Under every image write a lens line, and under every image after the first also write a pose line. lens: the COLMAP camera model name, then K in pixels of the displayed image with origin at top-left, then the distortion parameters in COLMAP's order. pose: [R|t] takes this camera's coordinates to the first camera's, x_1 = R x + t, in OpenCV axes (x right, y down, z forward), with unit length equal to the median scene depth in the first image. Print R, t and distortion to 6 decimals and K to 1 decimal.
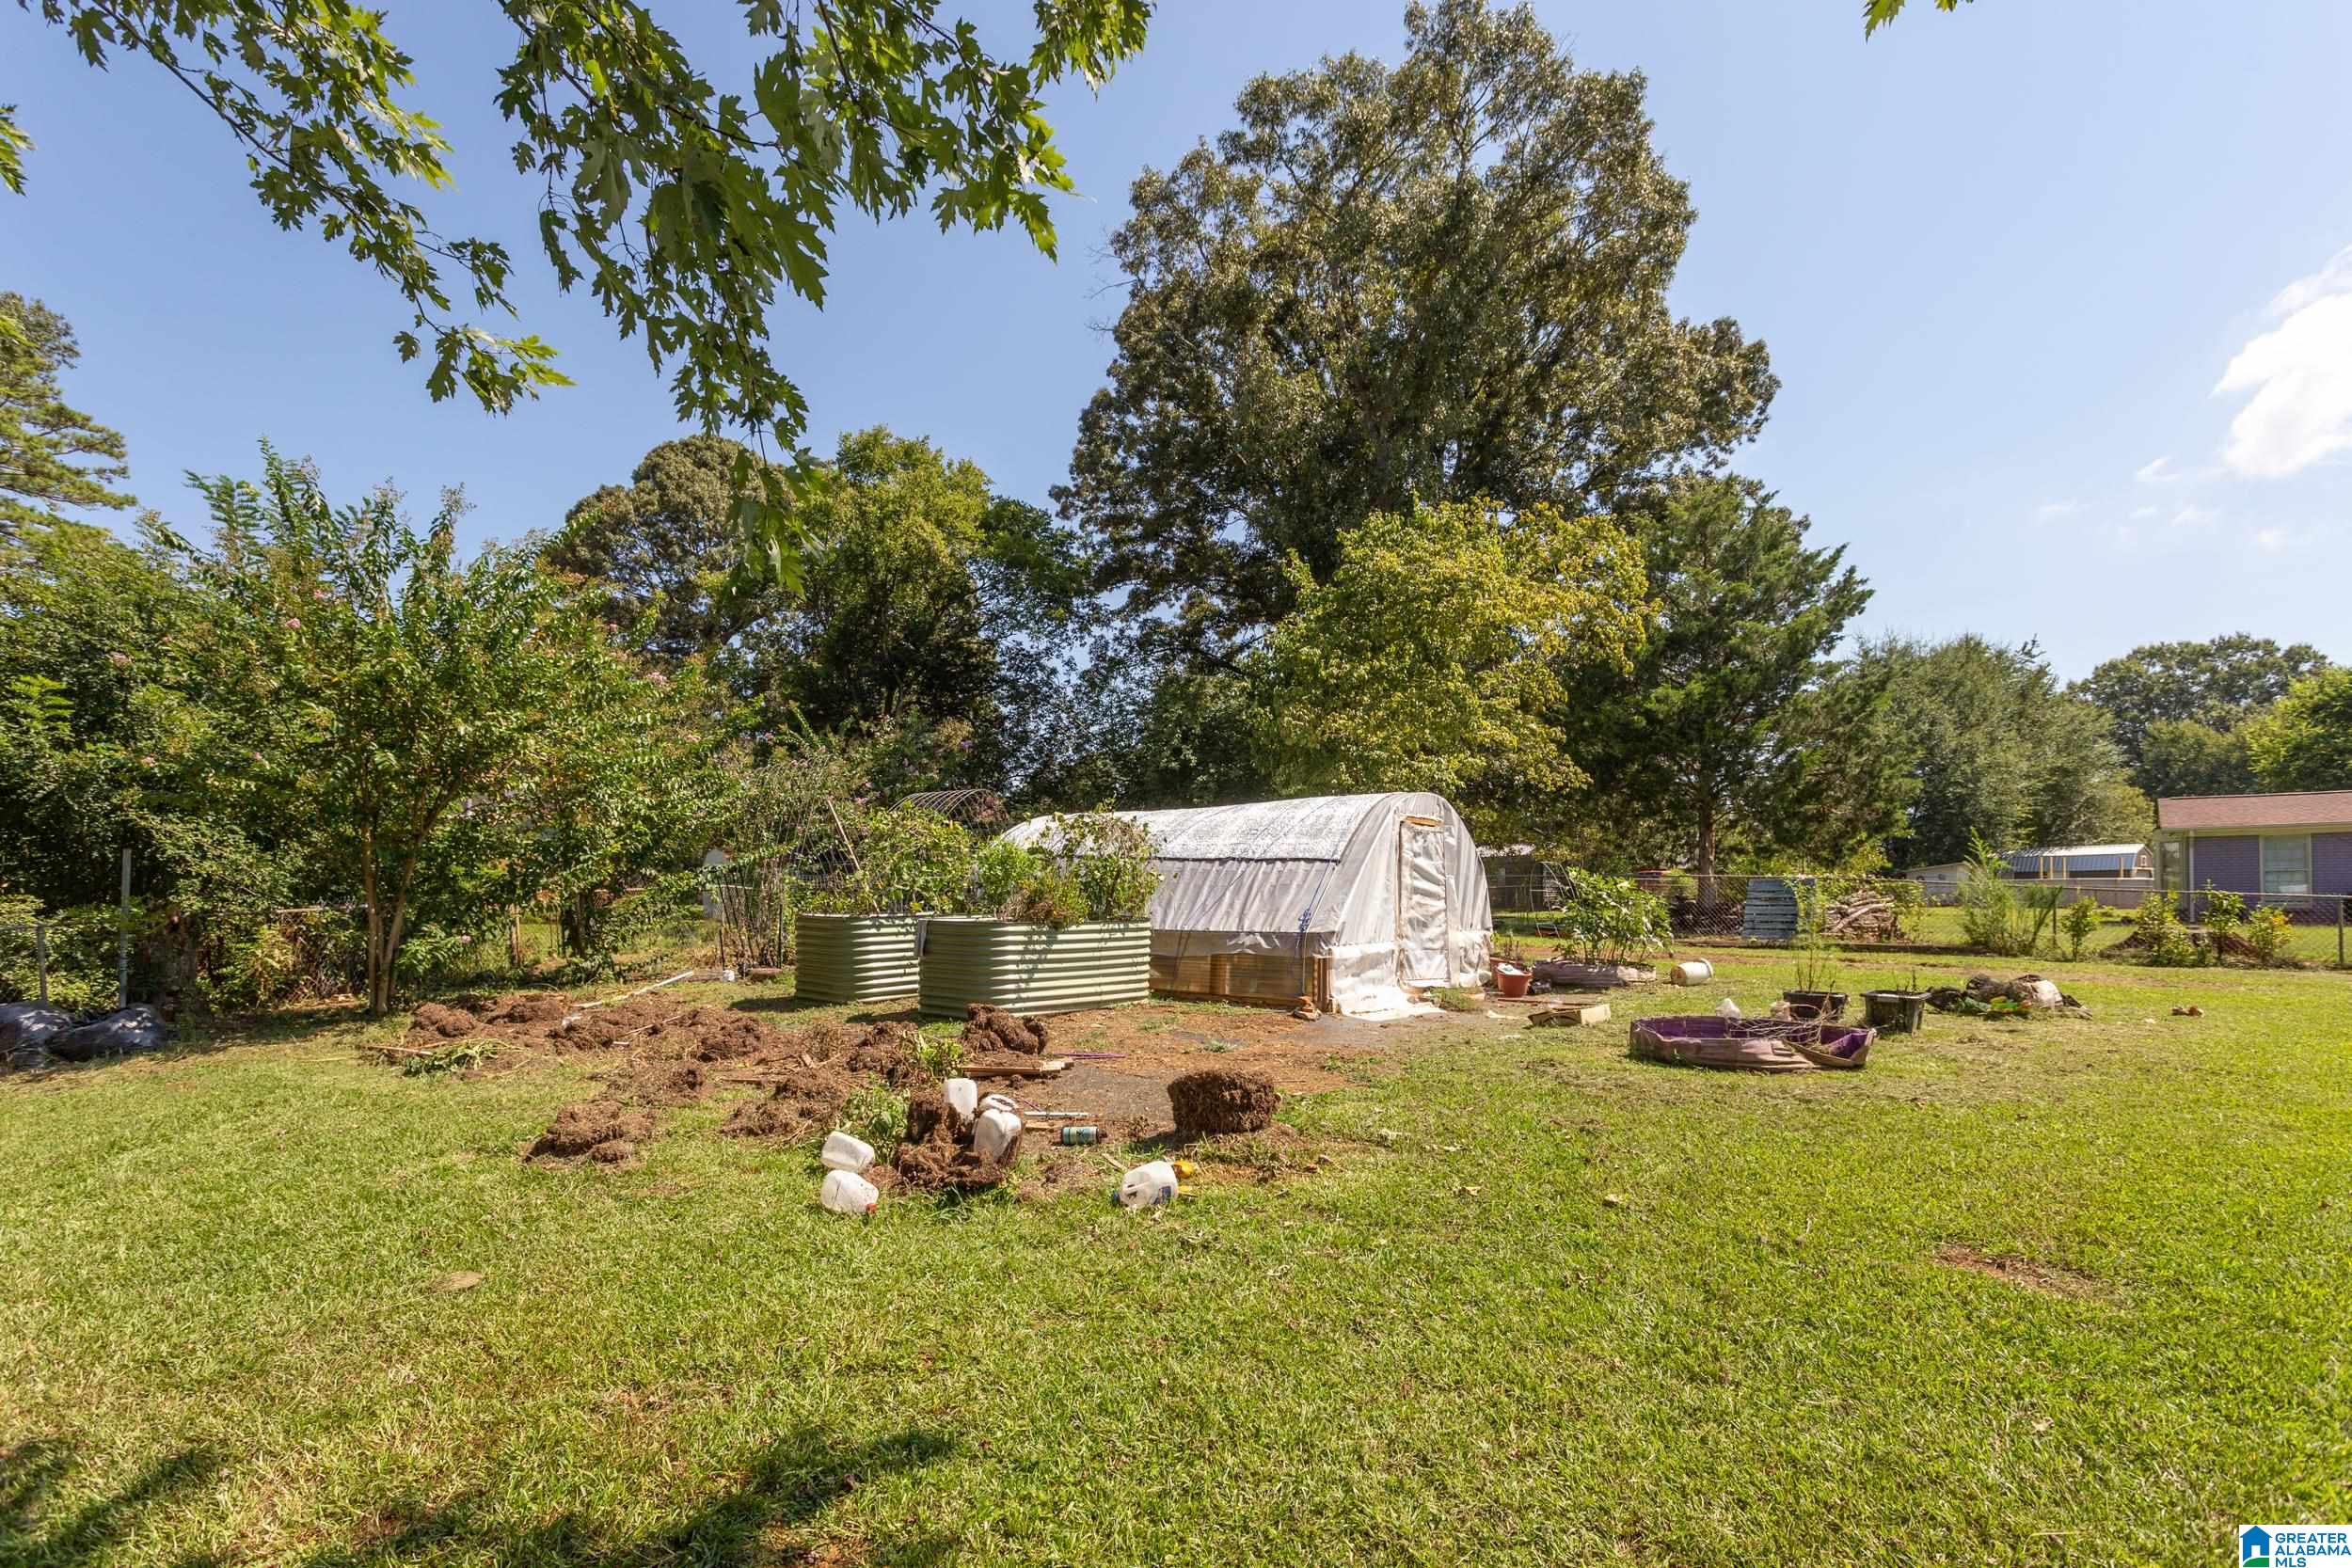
lens RADIAL K [[1182.3, 0, 1170.0], [0, 1182.3, 905.2], [0, 0, 1]] dist [-0.022922, 0.006181]
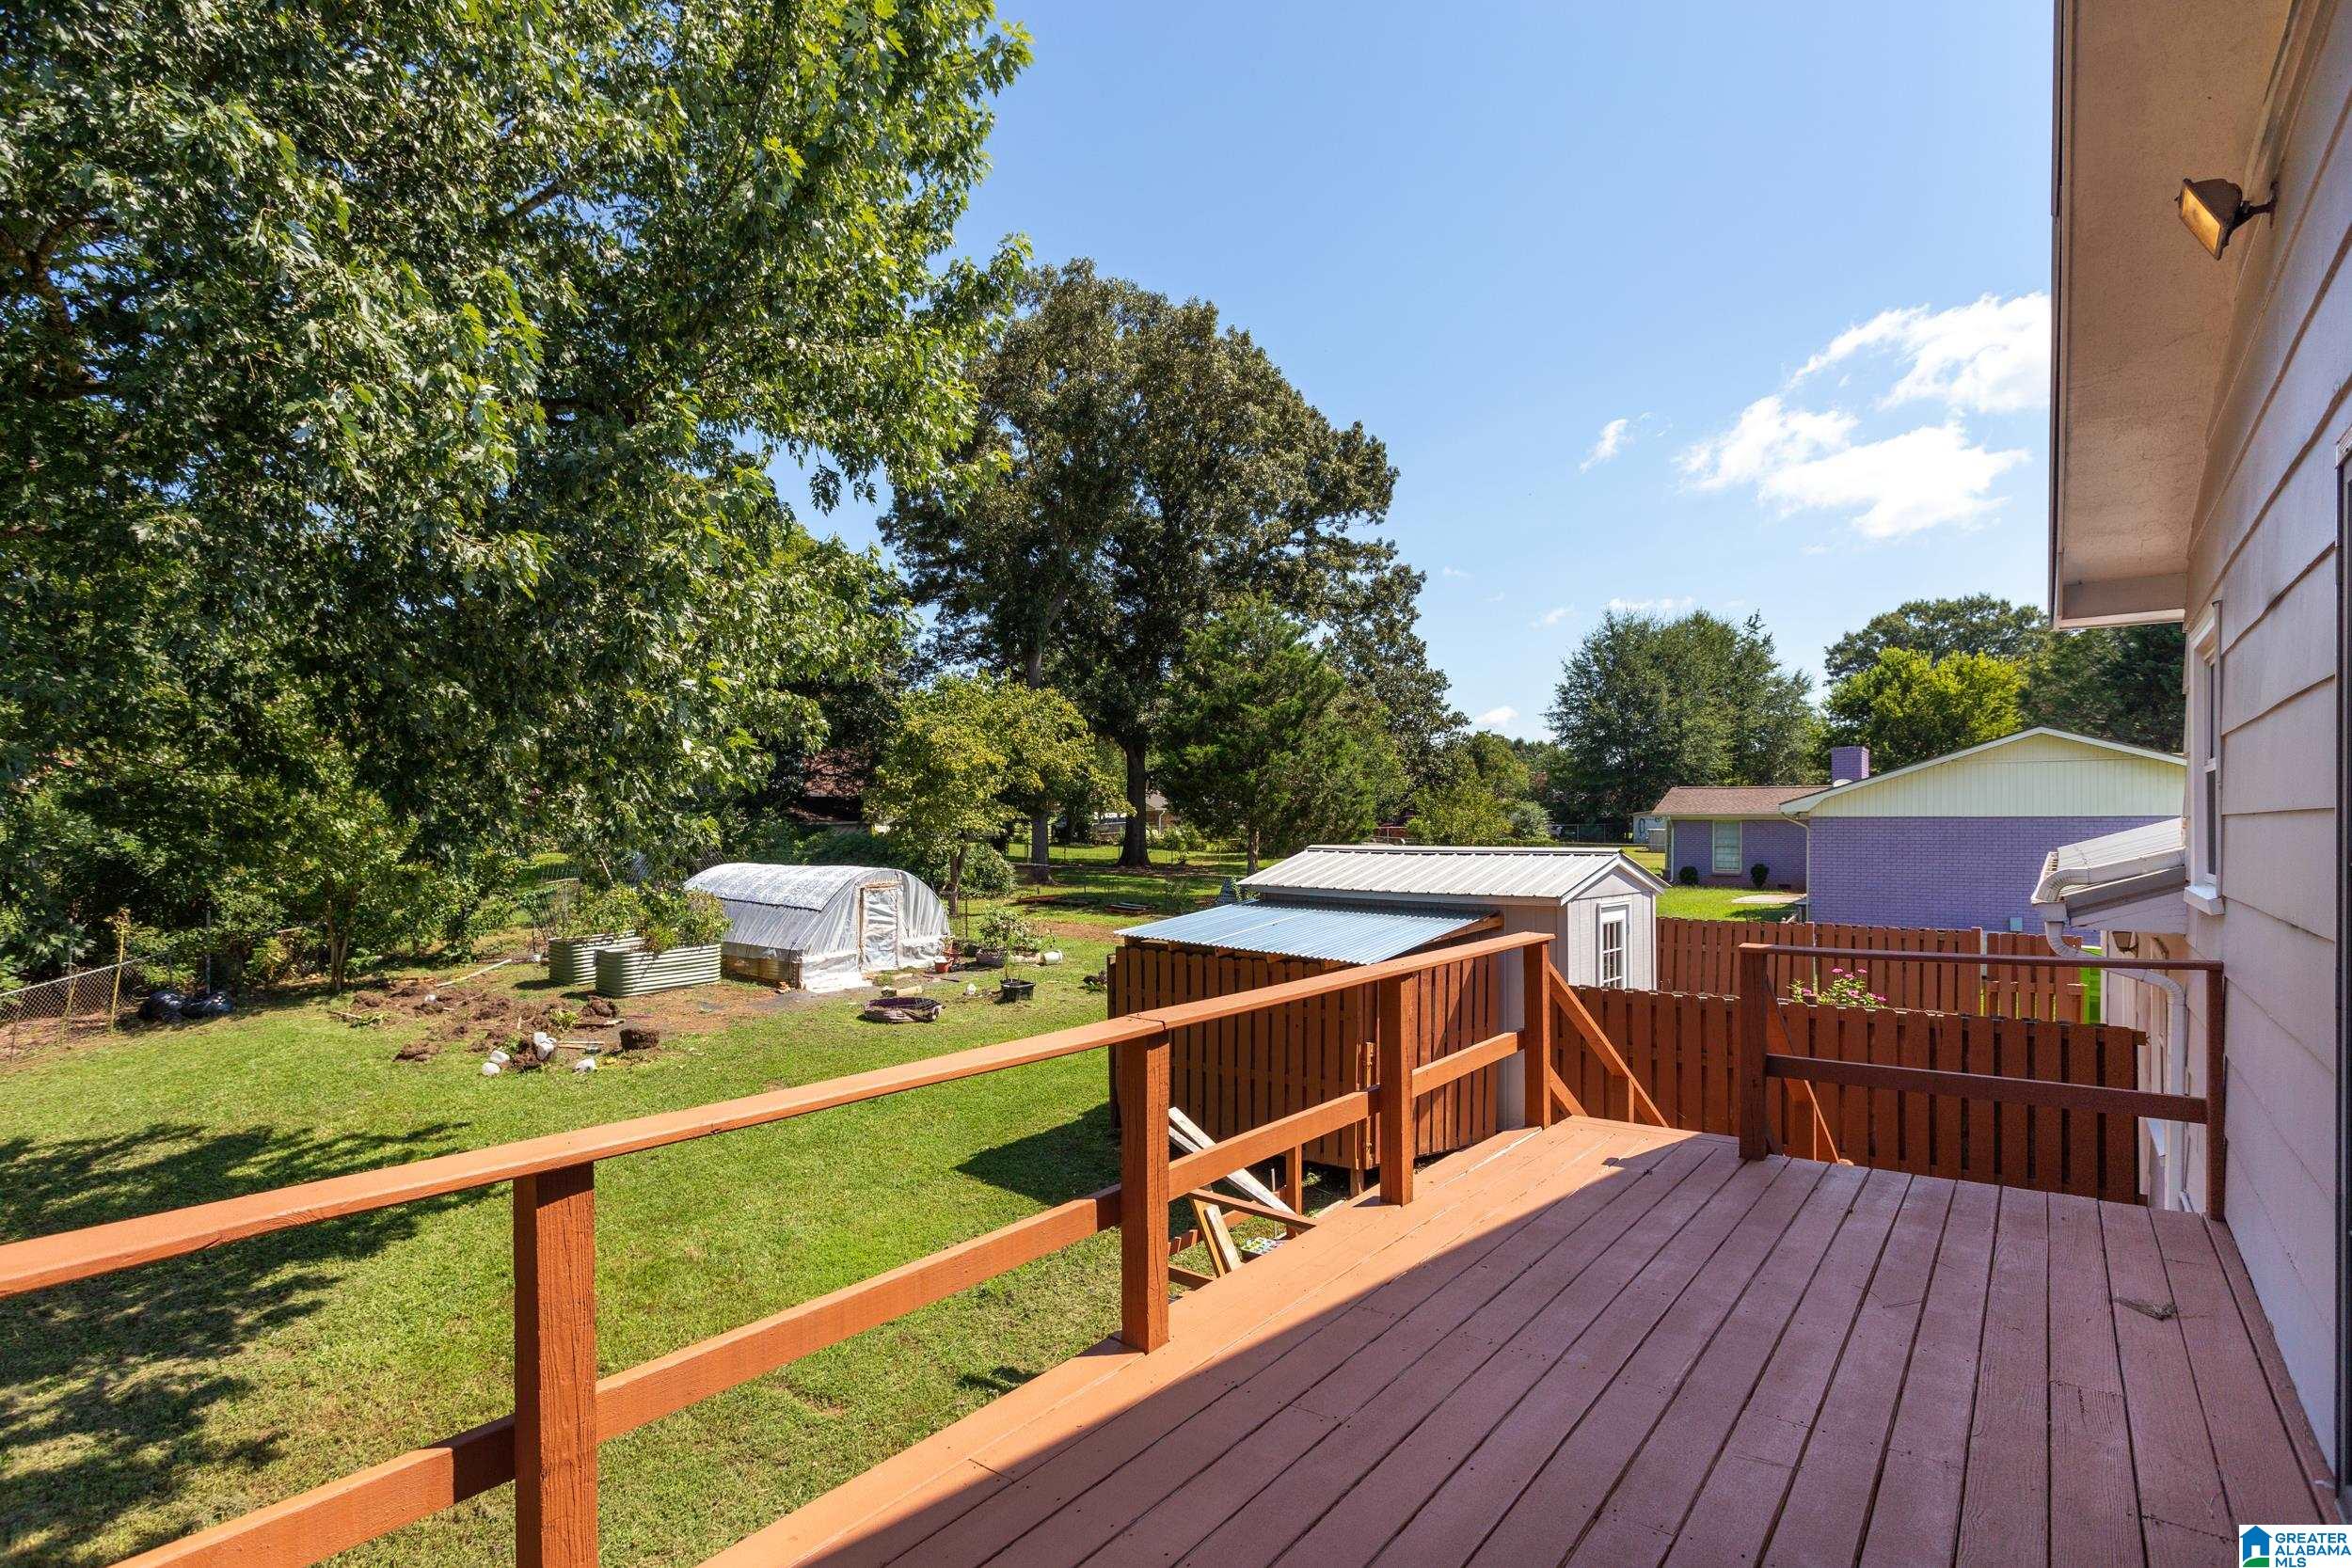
lens RADIAL K [[1182.3, 0, 1162.9], [0, 1182.3, 813.4], [0, 0, 1]] dist [-0.022922, 0.006181]
pose [[0.999440, -0.002720, 0.033350, 0.586088], [0.002614, 0.999991, 0.003213, -0.185471], [-0.033358, -0.003124, 0.999439, -0.912229]]
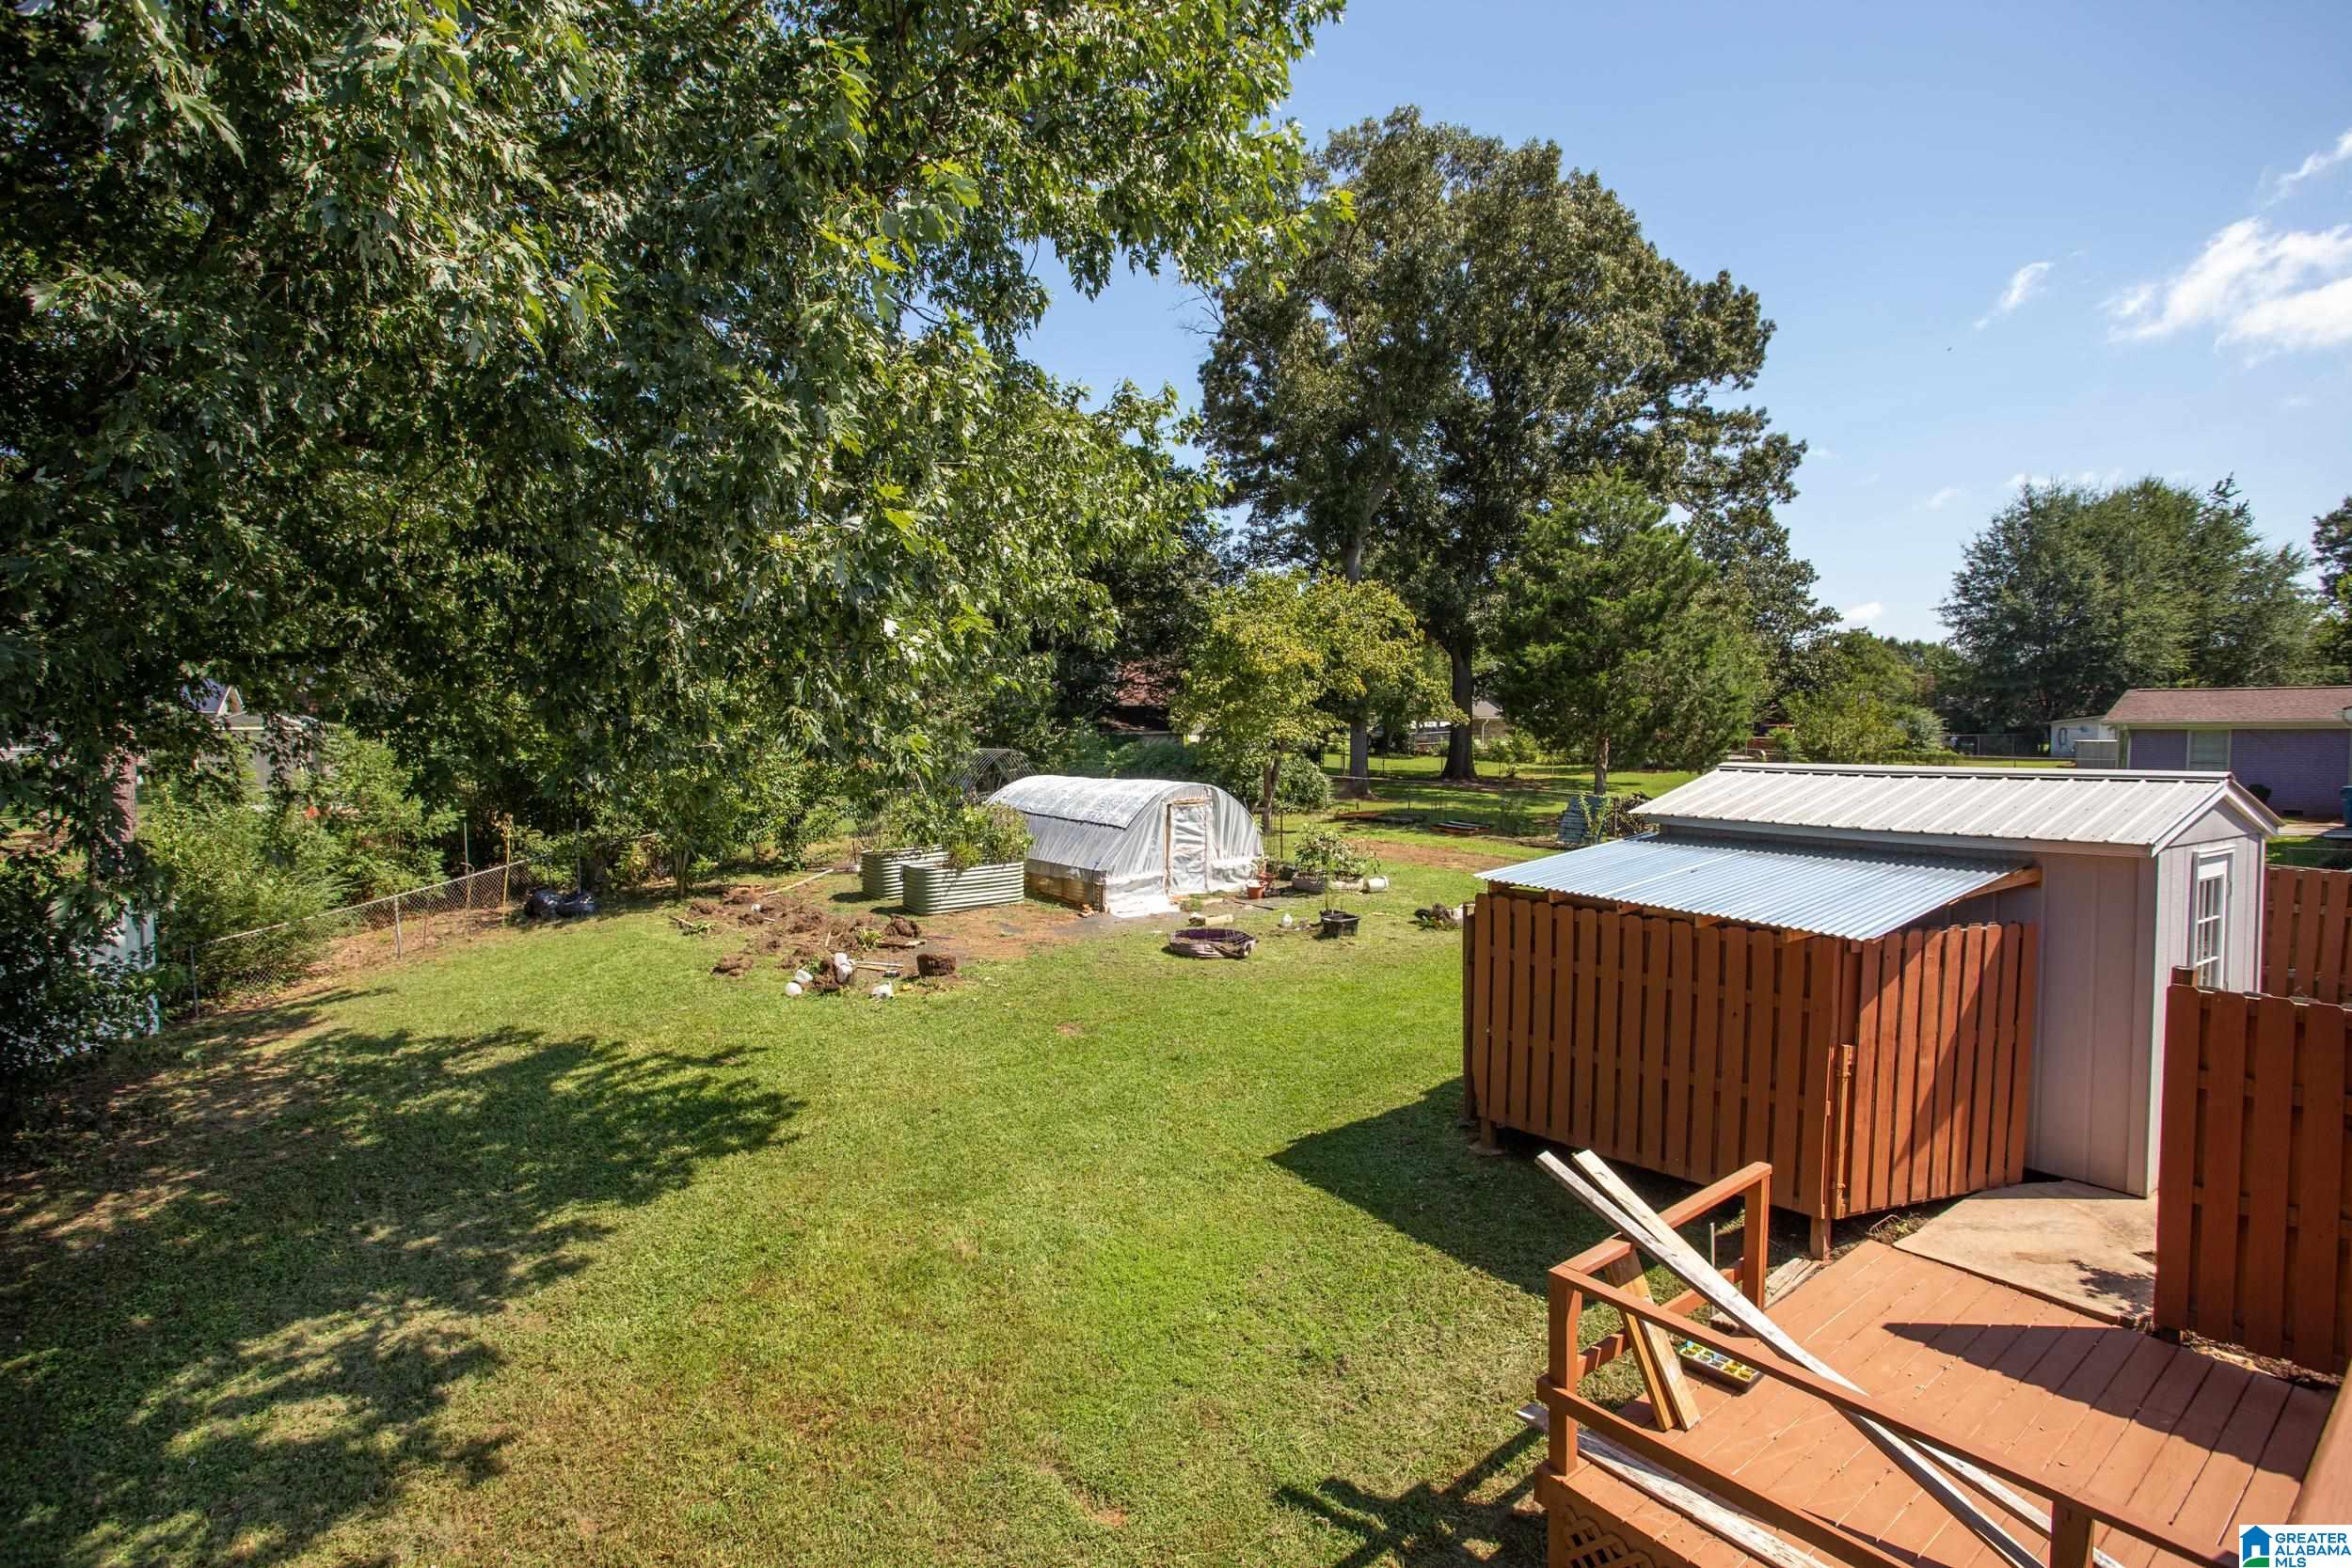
lens RADIAL K [[1182.3, 0, 1192.8], [0, 1182.3, 779.1], [0, 0, 1]] dist [-0.022922, 0.006181]
pose [[0.979321, 0.003737, -0.202279, 0.555696], [0.006463, 0.998741, 0.049745, -0.185262], [0.202210, -0.050024, 0.978064, -0.713487]]
